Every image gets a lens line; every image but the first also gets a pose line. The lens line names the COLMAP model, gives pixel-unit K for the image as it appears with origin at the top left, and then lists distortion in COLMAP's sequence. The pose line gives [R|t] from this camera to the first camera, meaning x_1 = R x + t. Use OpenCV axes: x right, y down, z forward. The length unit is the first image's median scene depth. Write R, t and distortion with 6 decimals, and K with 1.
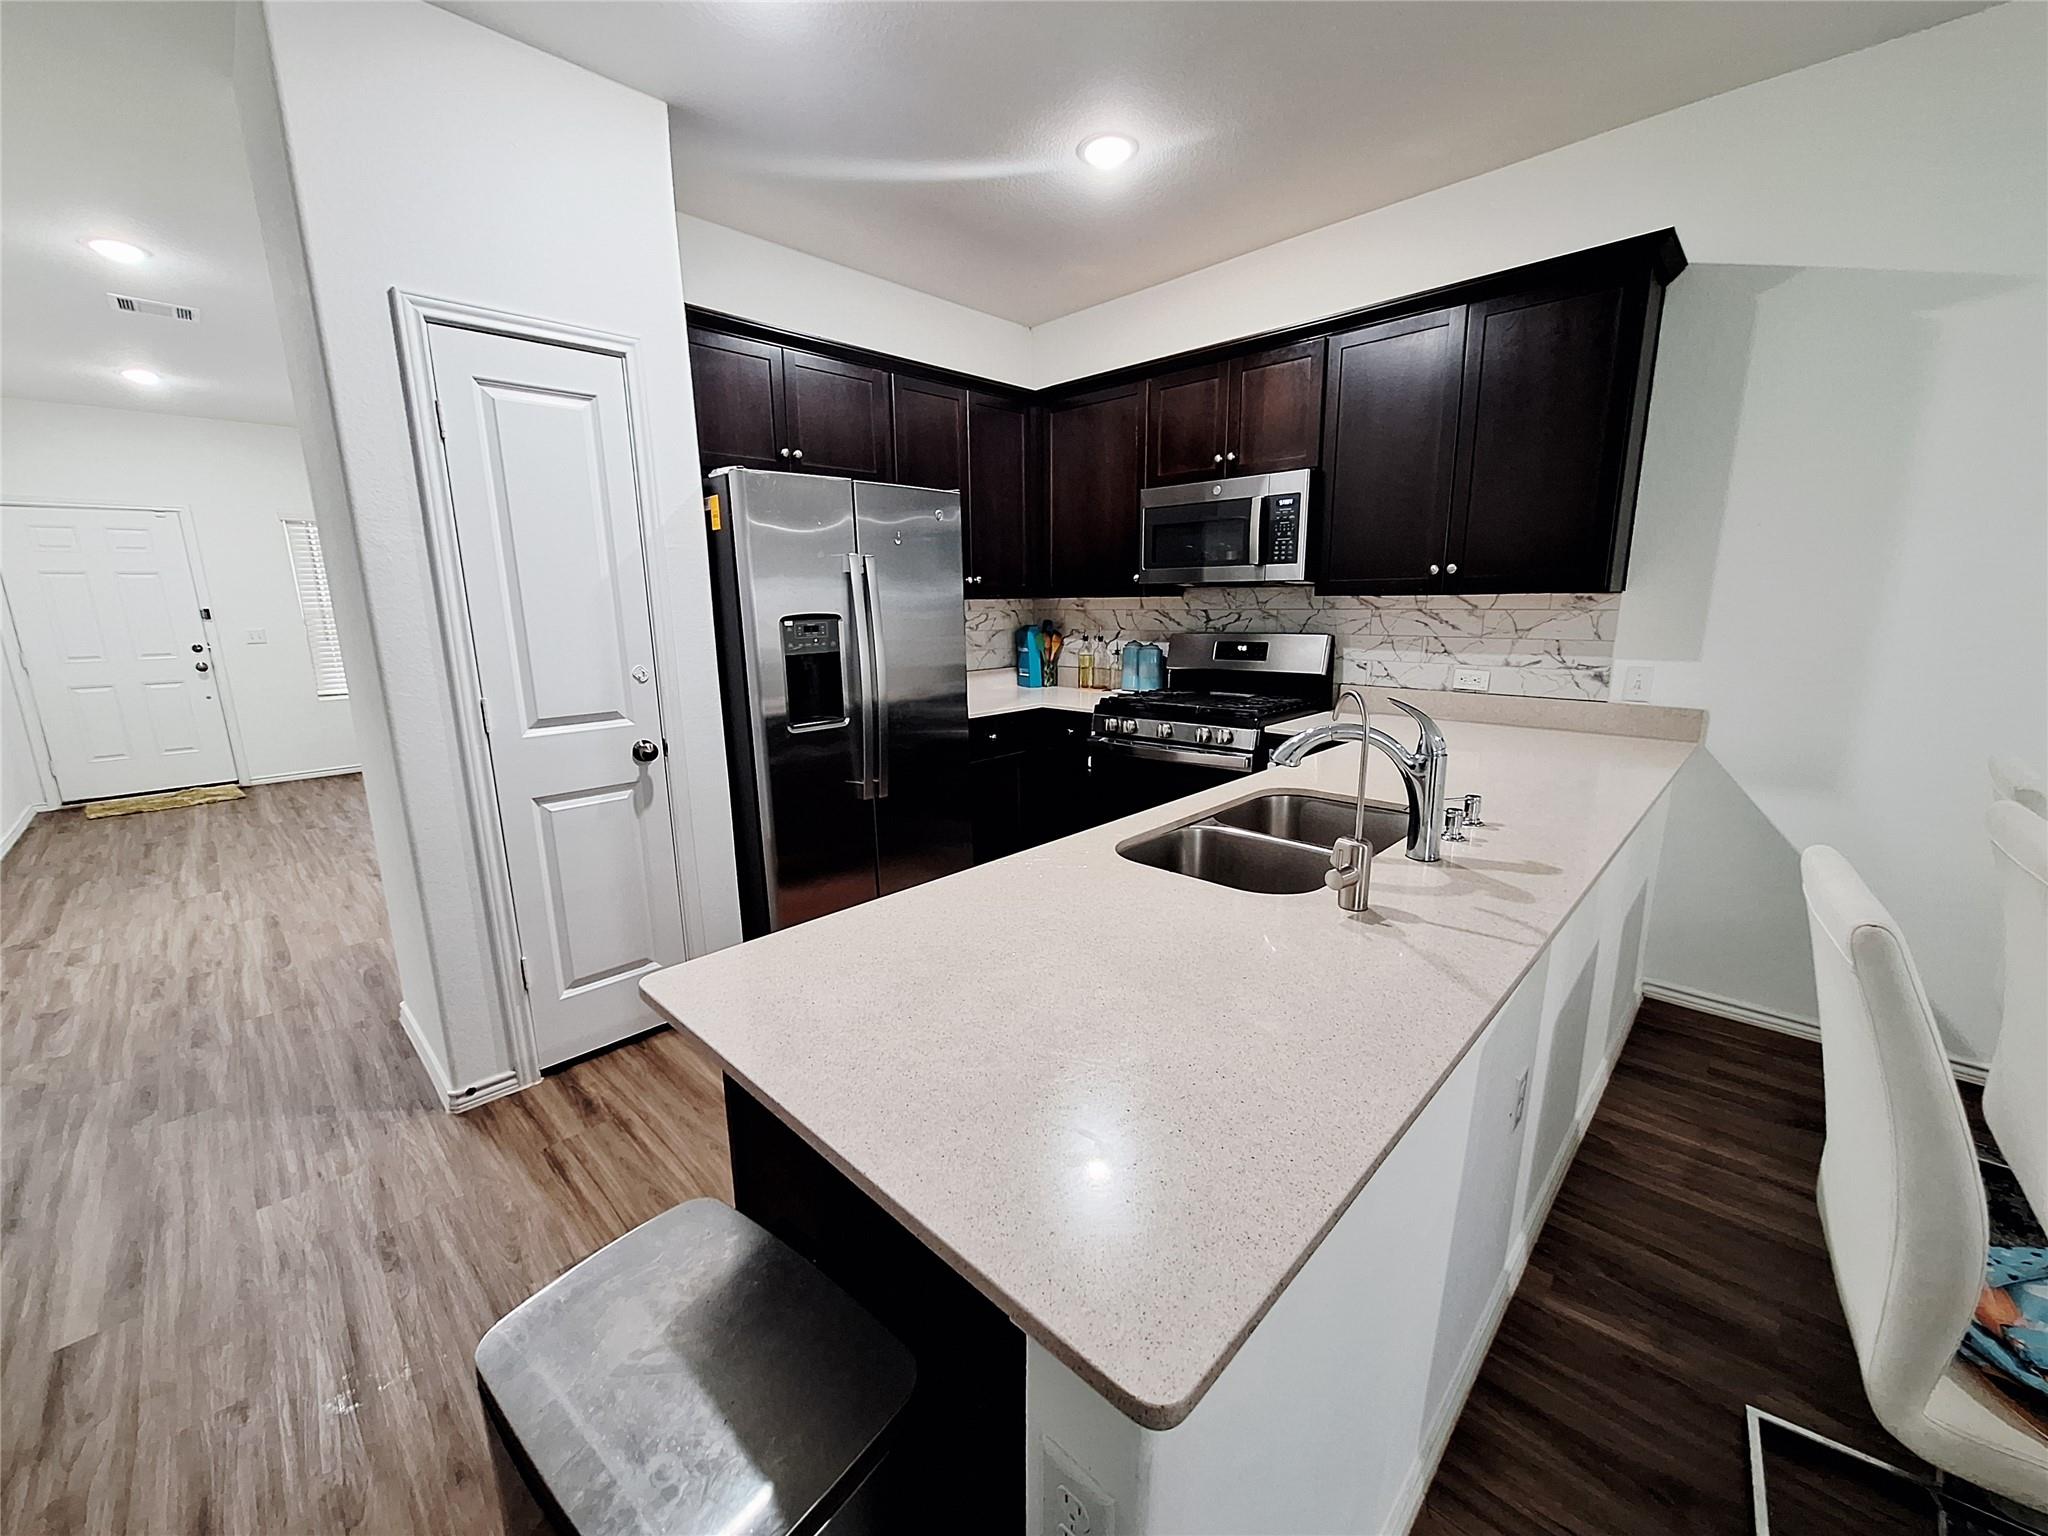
lens RADIAL K [[807.9, 0, 1027.8], [0, 807.9, 769.2], [0, 0, 1]] dist [0.001976, 0.000845]
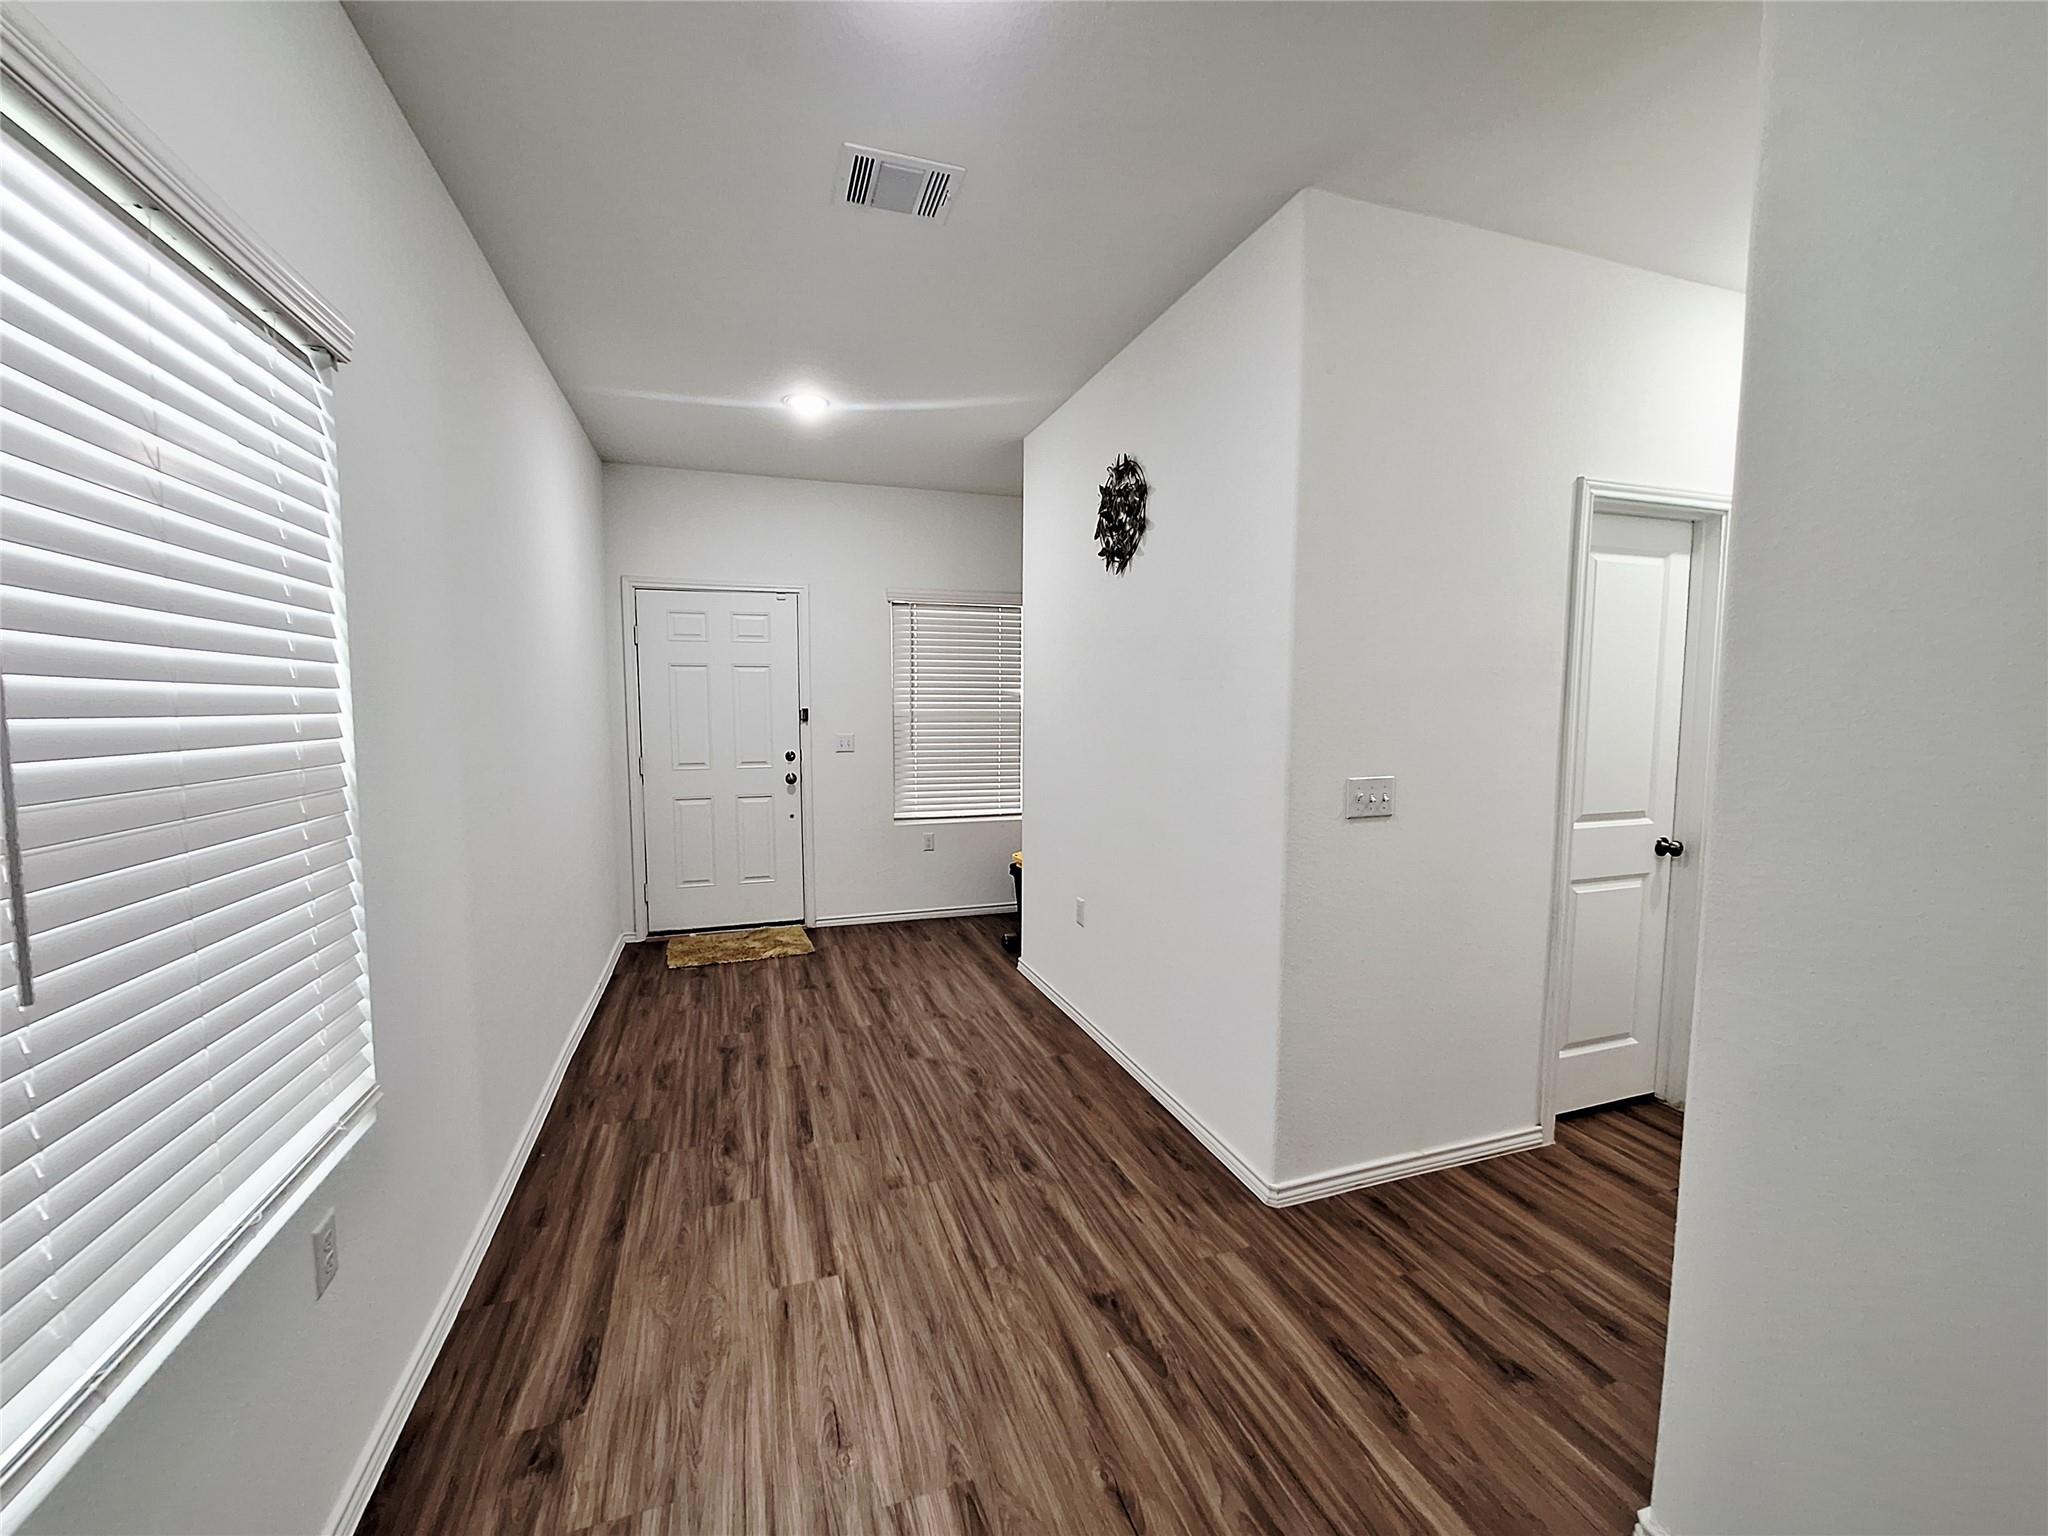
lens RADIAL K [[807.9, 0, 1016.4], [0, 807.9, 768.0], [0, 0, 1]] dist [0.001976, 0.000845]
pose [[0.896624, 0.050000, -0.439961, -0.461471], [-0.103188, 0.989842, -0.097802, -0.081294], [0.430601, 0.133090, 0.892675, 0.372392]]
